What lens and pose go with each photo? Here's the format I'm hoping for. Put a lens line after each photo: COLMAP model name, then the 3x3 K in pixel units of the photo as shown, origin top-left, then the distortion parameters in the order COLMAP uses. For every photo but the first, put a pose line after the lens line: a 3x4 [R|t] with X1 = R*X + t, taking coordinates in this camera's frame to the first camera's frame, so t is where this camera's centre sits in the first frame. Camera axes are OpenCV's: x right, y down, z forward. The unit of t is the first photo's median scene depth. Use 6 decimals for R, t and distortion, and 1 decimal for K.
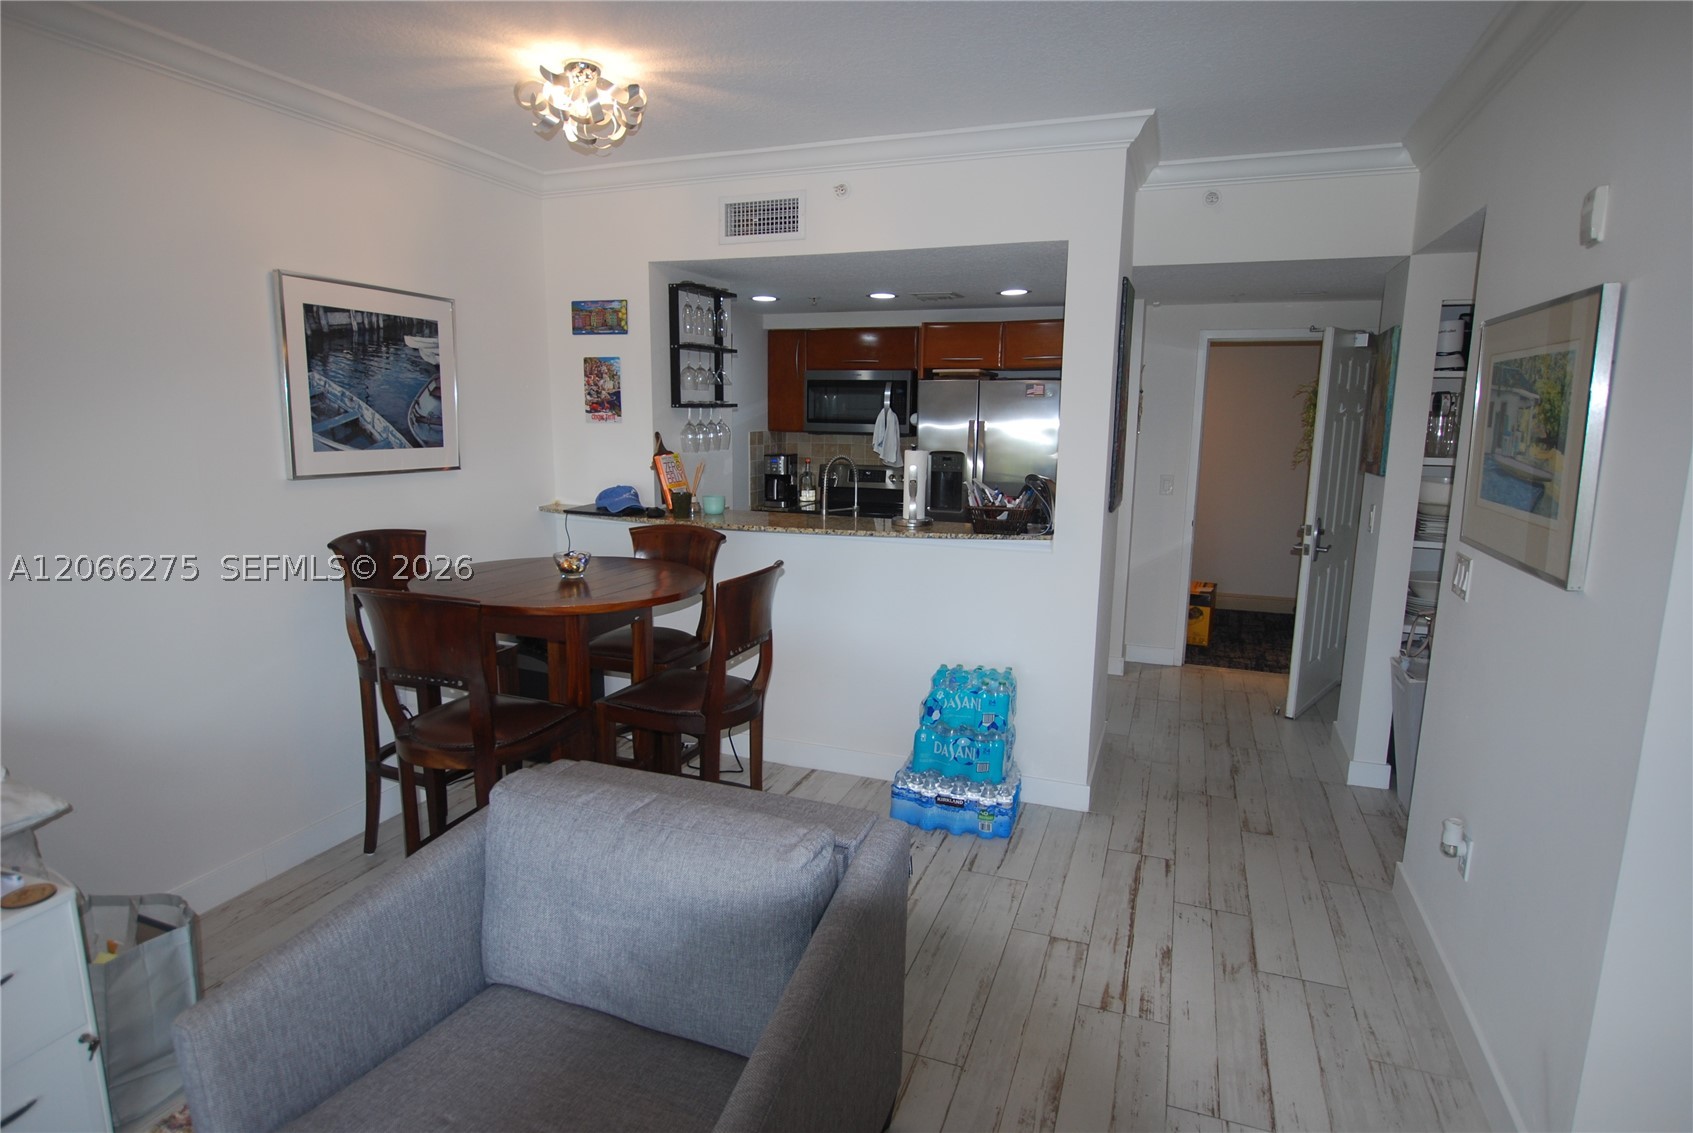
lens RADIAL K [[909.9, 0, 846.5], [0, 909.9, 566.5], [0, 0, 1]] dist [-0.002378, -0.000578]
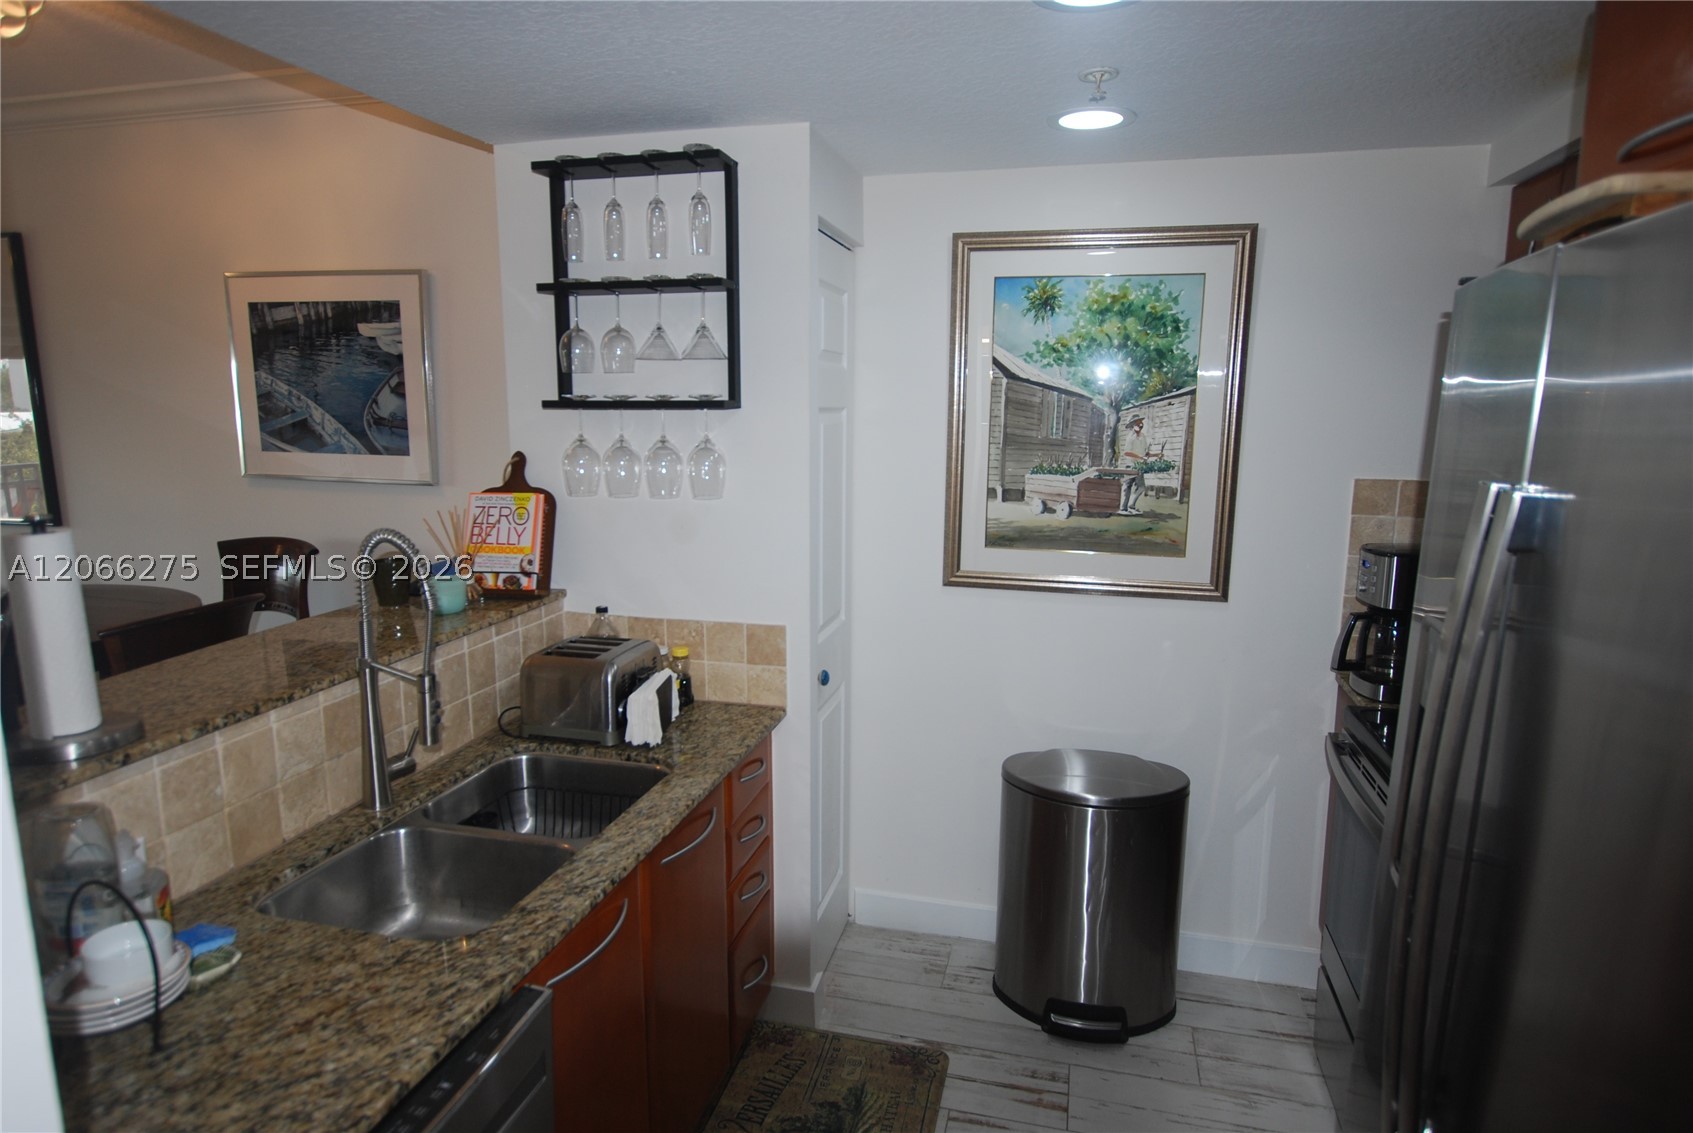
lens RADIAL K [[996.2, 0, 841.1], [0, 996.2, 571.2], [0, 0, 1]] dist [0.001978, 0.000451]
pose [[0.101356, 0.162206, -0.981538, 0.538555], [-0.172816, 0.974489, 0.143195, -0.247762], [0.979725, 0.155112, 0.126802, 1.409886]]
